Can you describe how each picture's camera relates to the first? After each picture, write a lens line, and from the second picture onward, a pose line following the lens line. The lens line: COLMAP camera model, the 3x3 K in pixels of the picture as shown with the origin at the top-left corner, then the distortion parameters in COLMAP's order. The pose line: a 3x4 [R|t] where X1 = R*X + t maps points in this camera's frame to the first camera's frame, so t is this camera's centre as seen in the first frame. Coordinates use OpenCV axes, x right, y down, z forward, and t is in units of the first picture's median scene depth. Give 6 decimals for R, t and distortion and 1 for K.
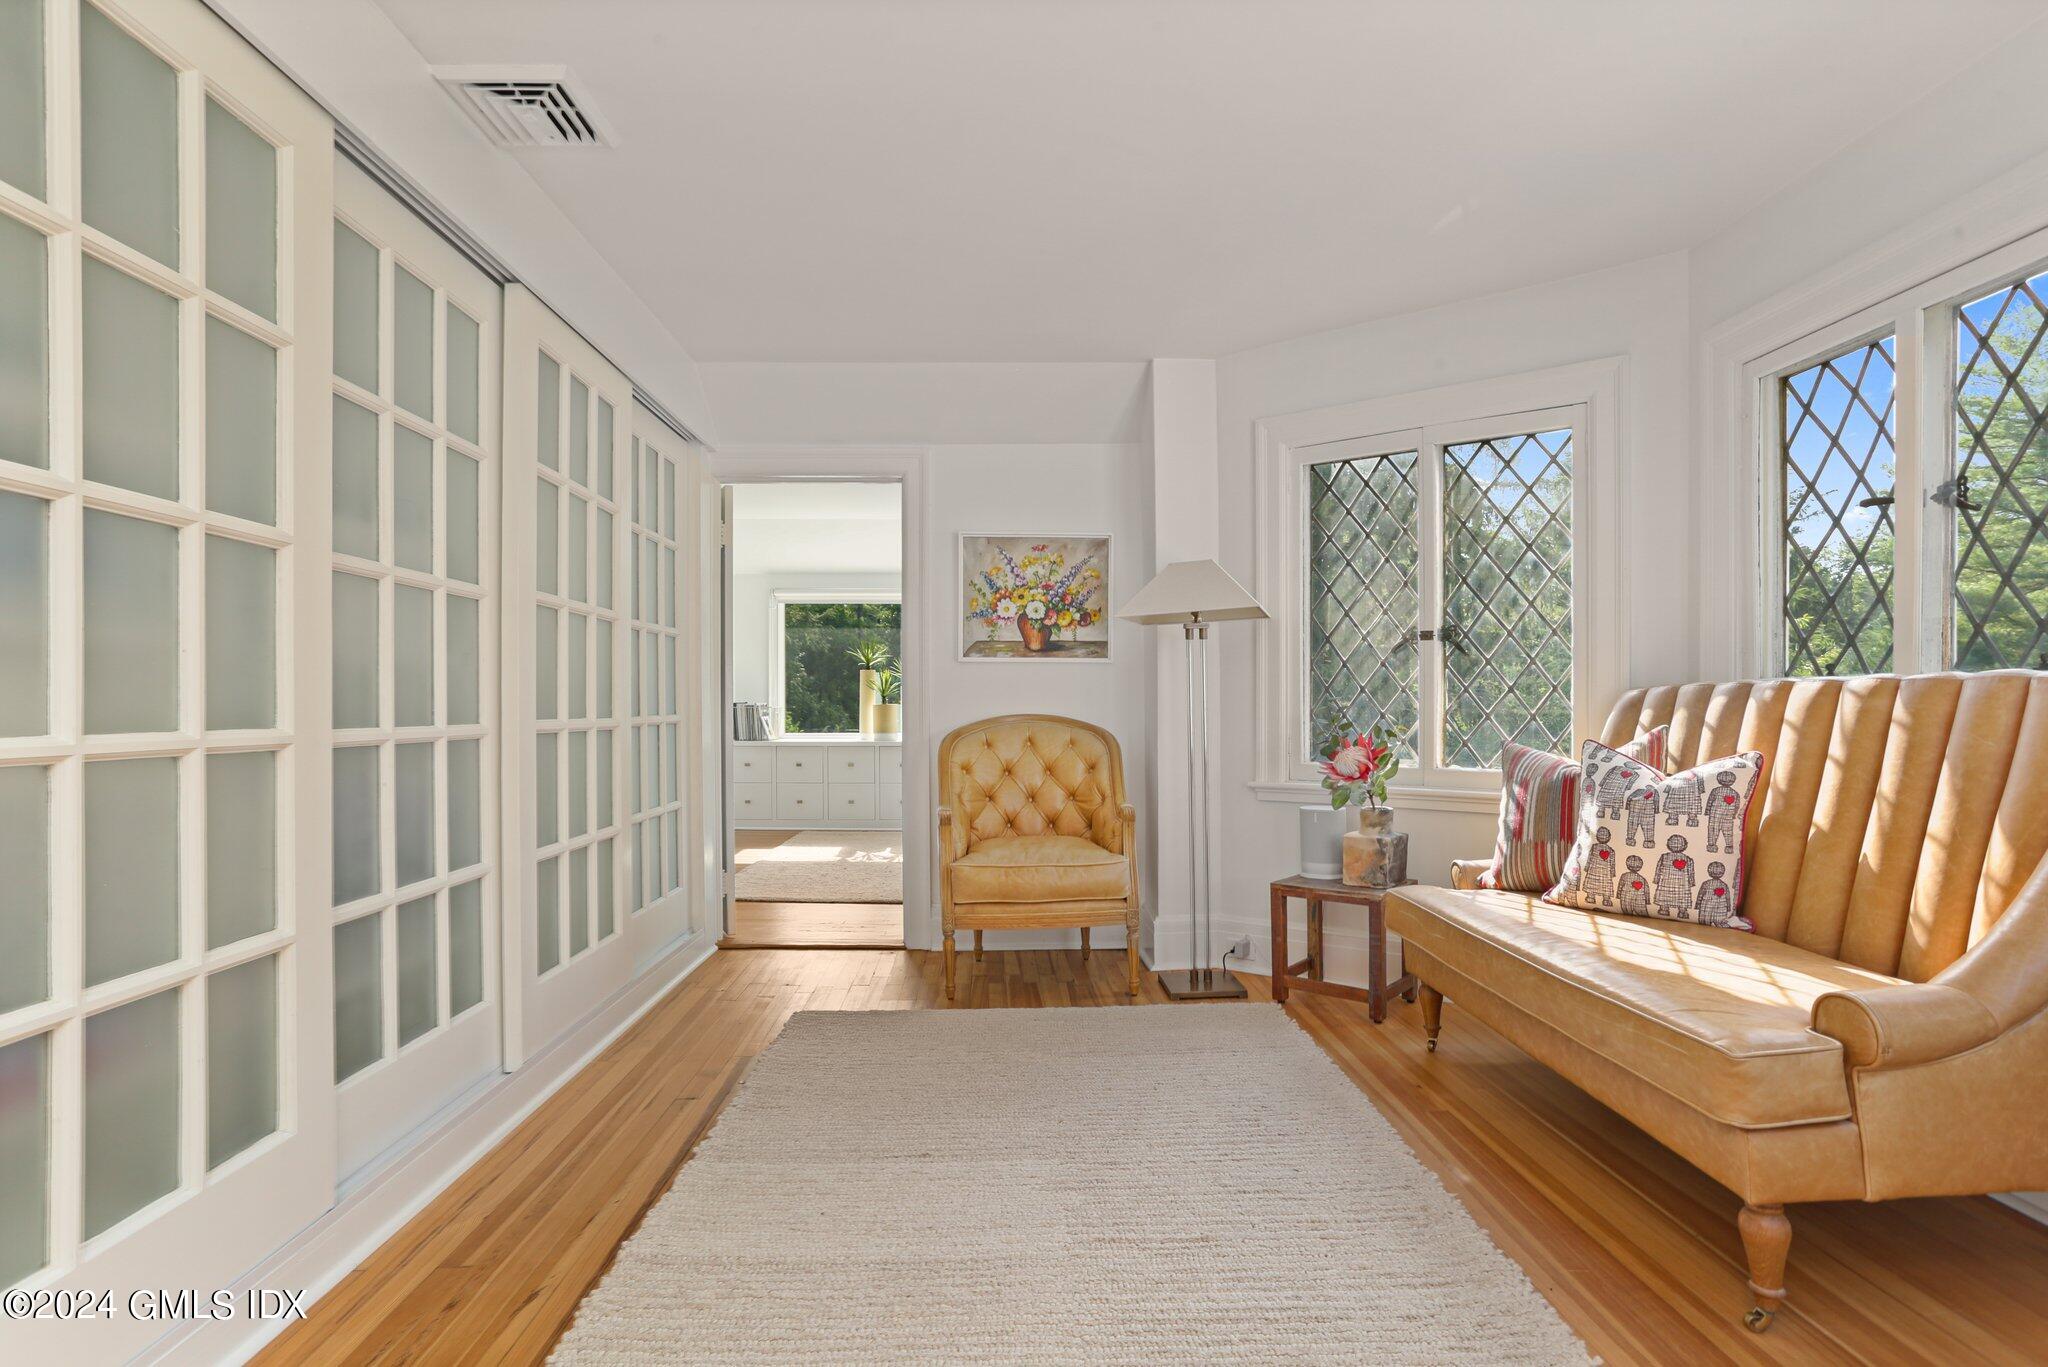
lens RADIAL K [[1011.8, 0, 1024.0], [0, 1011.8, 683.5], [0, 0, 1]] dist [-0.053098, 0.034302]
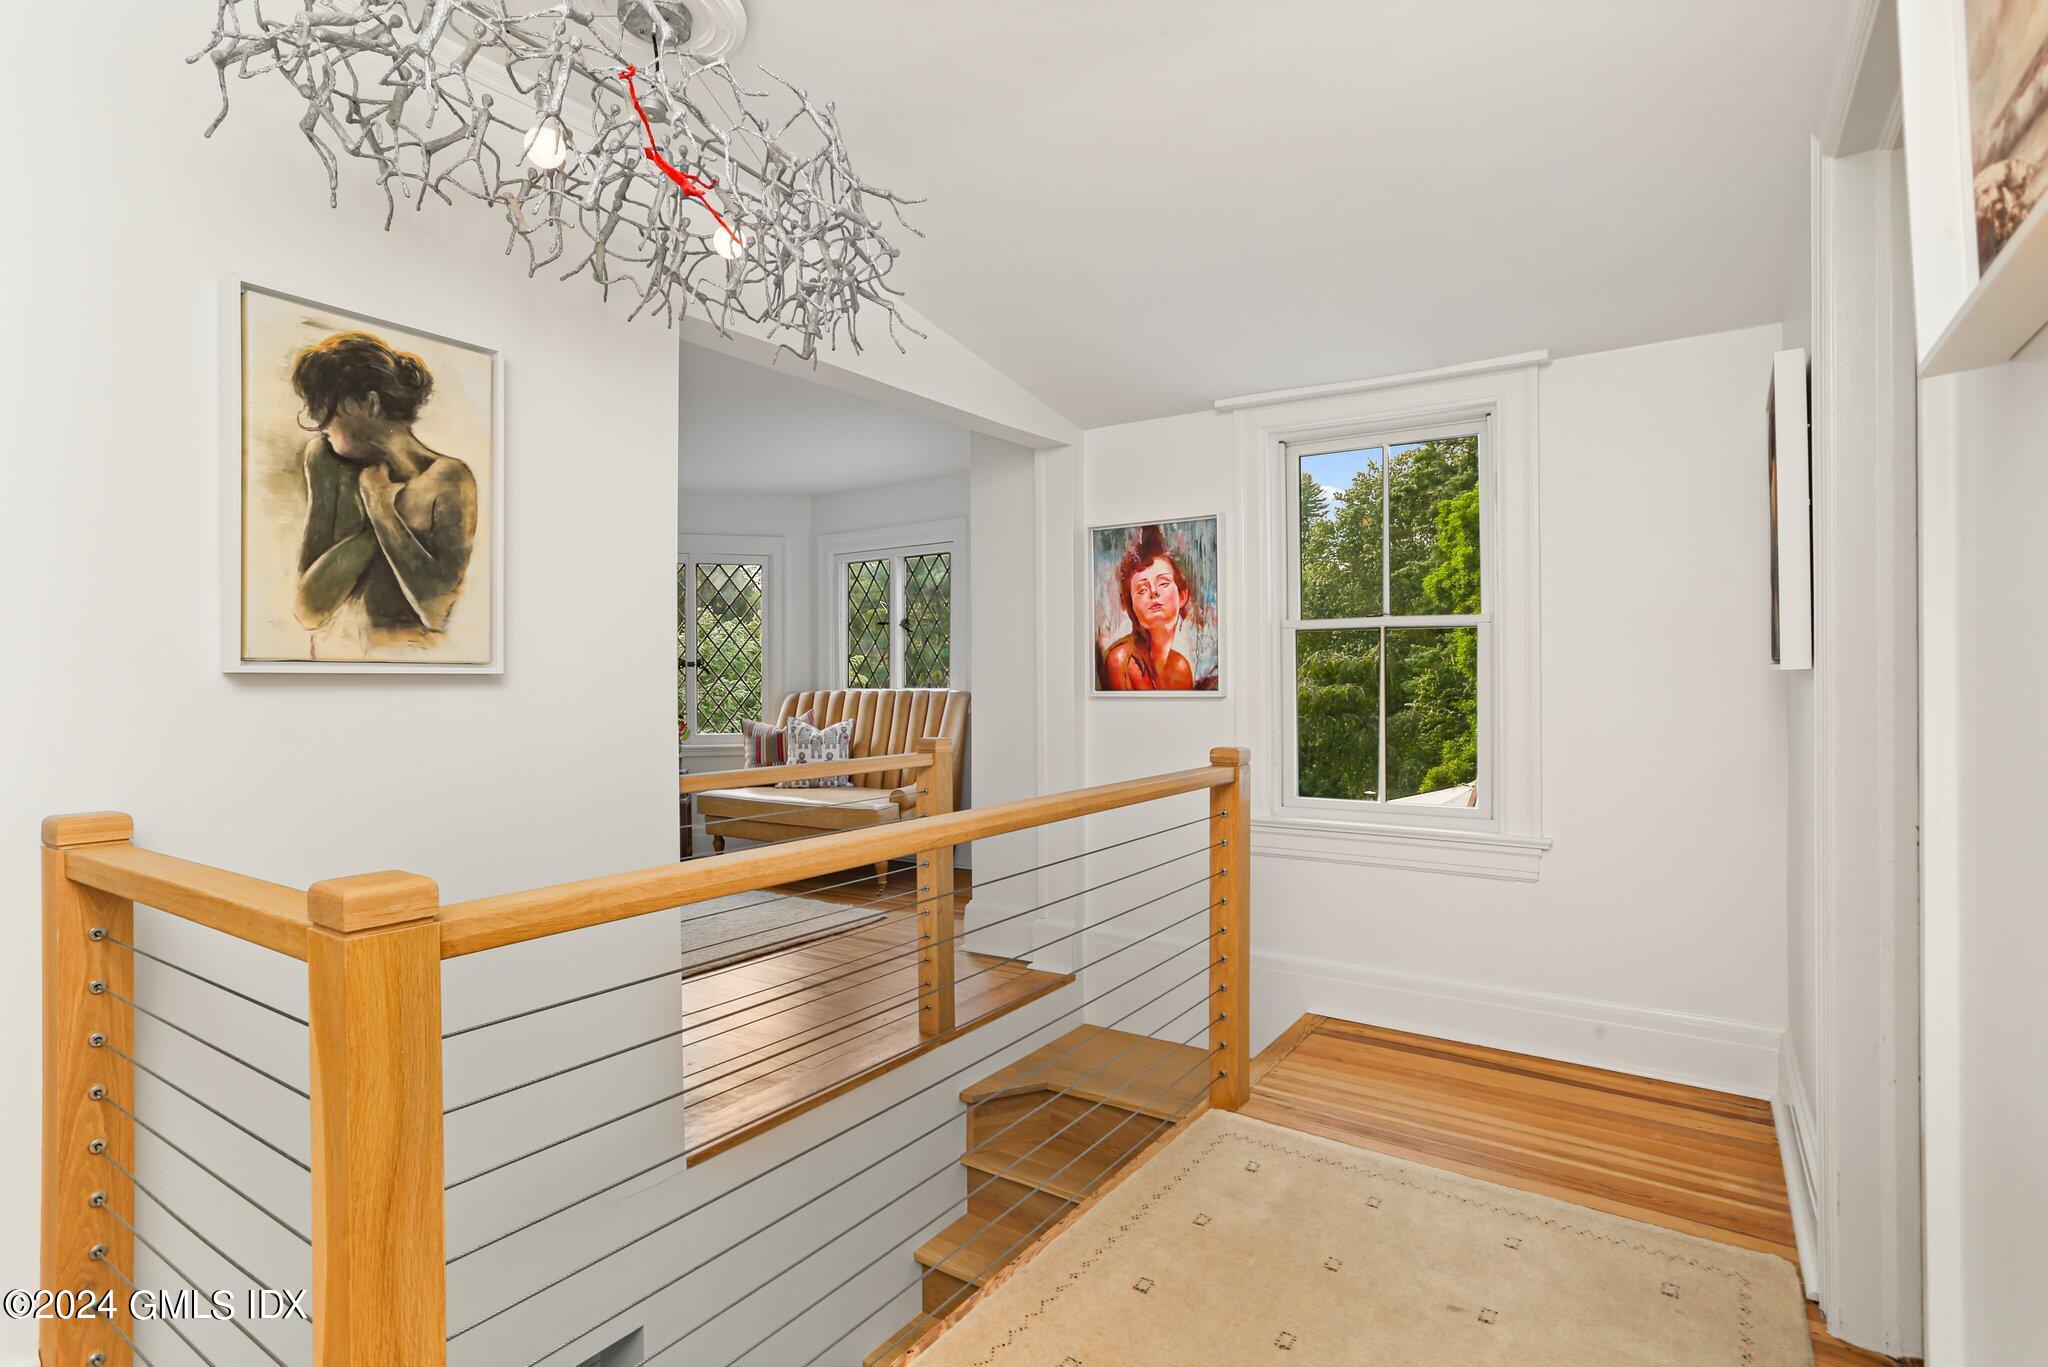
lens RADIAL K [[1011.8, 0, 1024.0], [0, 1011.8, 683.5], [0, 0, 1]] dist [-0.053098, 0.034302]
pose [[0.577895, 0.013270, 0.816003, -1.102459], [-0.003406, 0.999898, -0.013848, 0.014665], [-0.816104, 0.005223, 0.577882, -0.835018]]
